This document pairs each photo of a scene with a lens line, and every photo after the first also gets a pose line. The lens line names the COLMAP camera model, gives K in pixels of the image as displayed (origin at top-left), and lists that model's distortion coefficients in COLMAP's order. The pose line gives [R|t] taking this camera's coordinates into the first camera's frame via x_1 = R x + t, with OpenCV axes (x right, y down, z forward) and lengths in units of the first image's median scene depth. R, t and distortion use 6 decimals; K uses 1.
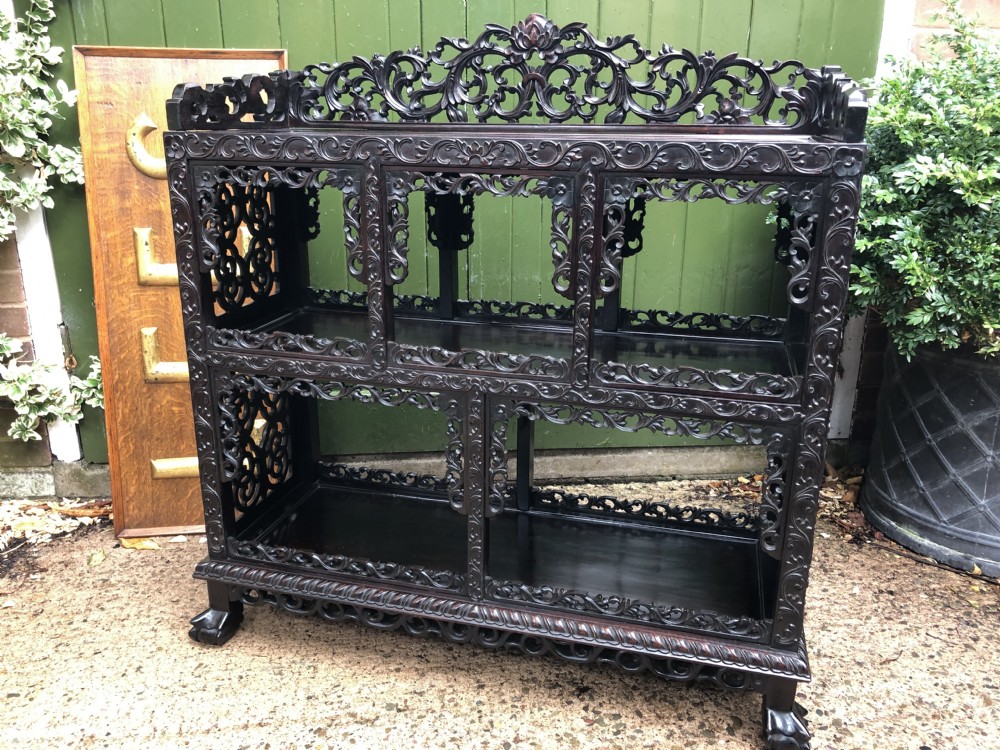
lens RADIAL K [[820.7, 0, 502.2], [0, 820.7, 368.3], [0, 0, 1]] dist [0.013734, 0.004039]
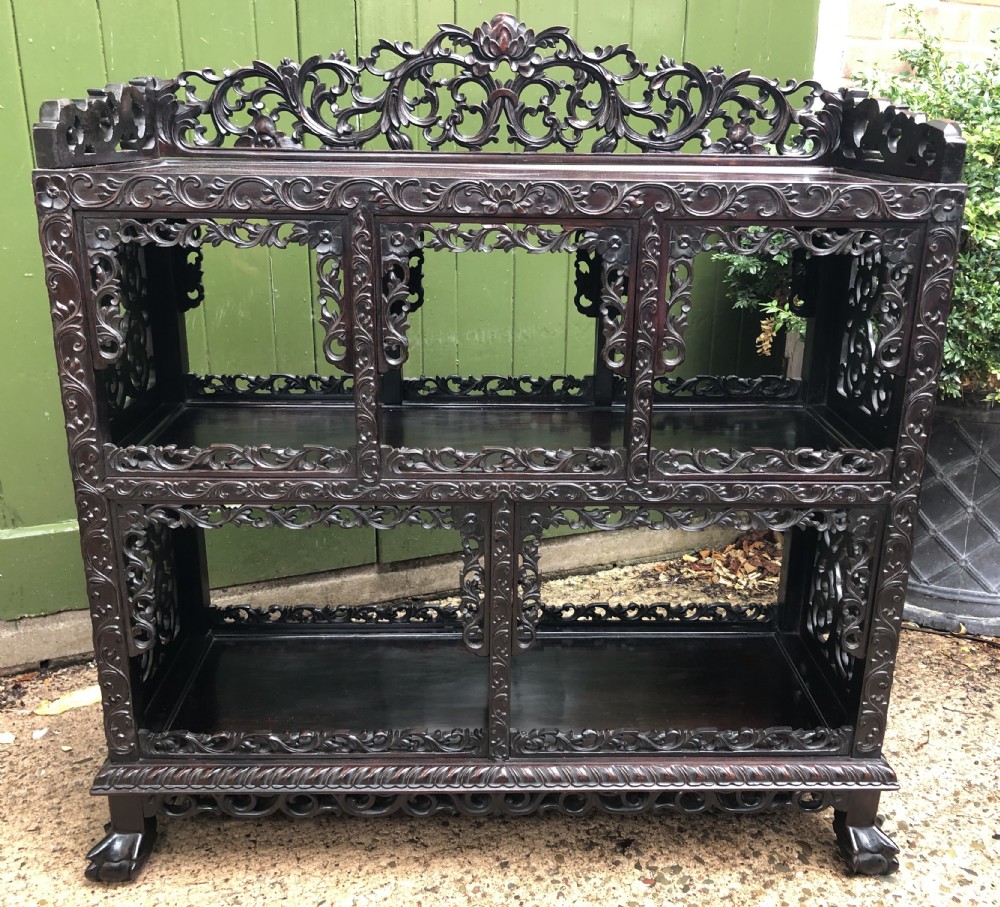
lens RADIAL K [[993.7, 0, 516.2], [0, 993.7, 444.3], [0, 0, 1]] dist [0.013666, 0.007929]
pose [[0.957471, -0.084614, 0.275844, -0.247470], [0.078910, 0.996377, 0.031735, -0.048438], [-0.277530, -0.008618, 0.960678, 0.074493]]
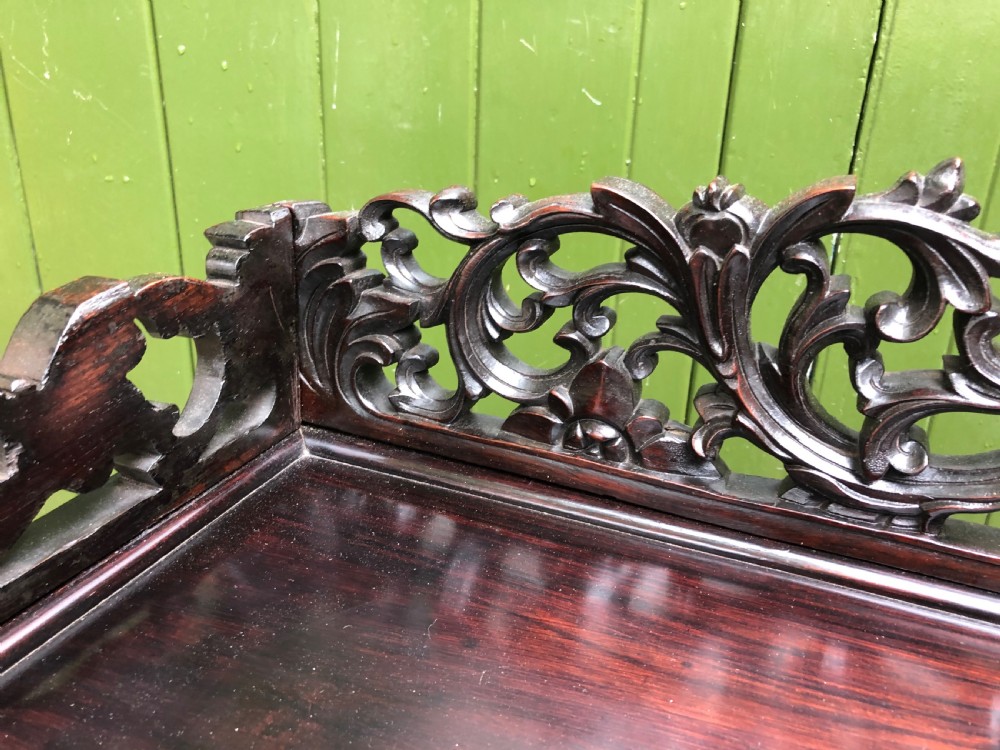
lens RADIAL K [[833.1, 0, 502.3], [0, 833.1, 358.5], [0, 0, 1]] dist [0.002725, -0.000829]
pose [[0.991519, 0.072979, -0.107536, -0.191236], [-0.064896, 0.994929, 0.076843, -0.376431], [0.112599, -0.069213, 0.991227, 0.846208]]
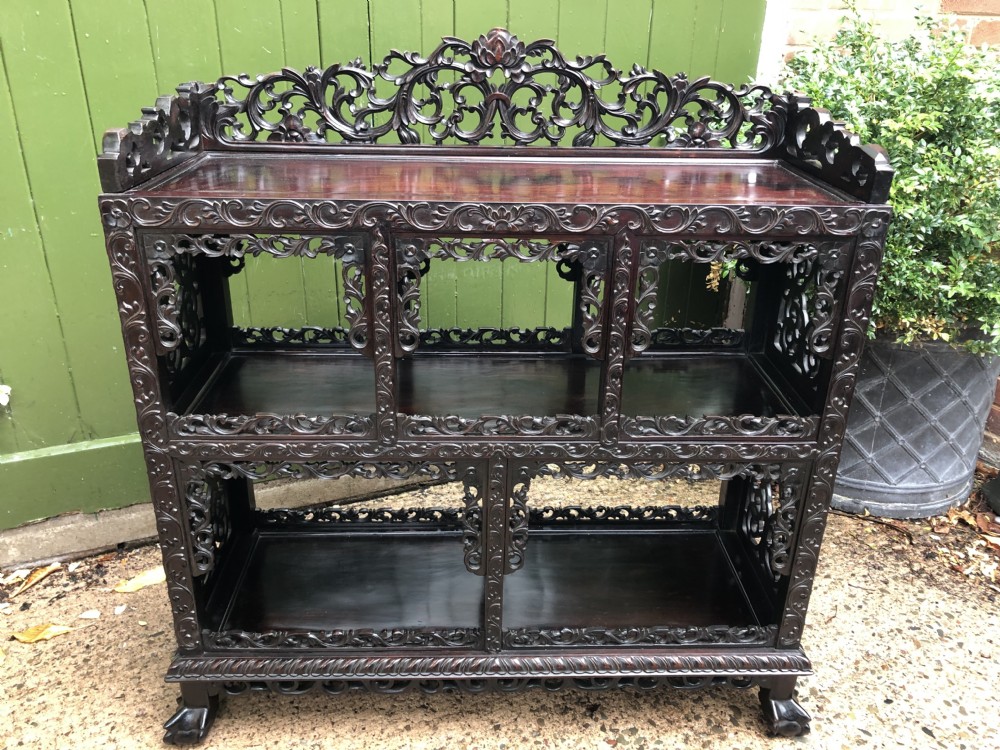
lens RADIAL K [[821.6, 0, 505.0], [0, 821.6, 369.3], [0, 0, 1]] dist [0.016445, 0.003083]
pose [[0.955620, -0.109422, 0.273527, -0.244427], [0.075416, 0.988388, 0.131917, -0.176759], [-0.284785, -0.105434, 0.952775, 0.087747]]
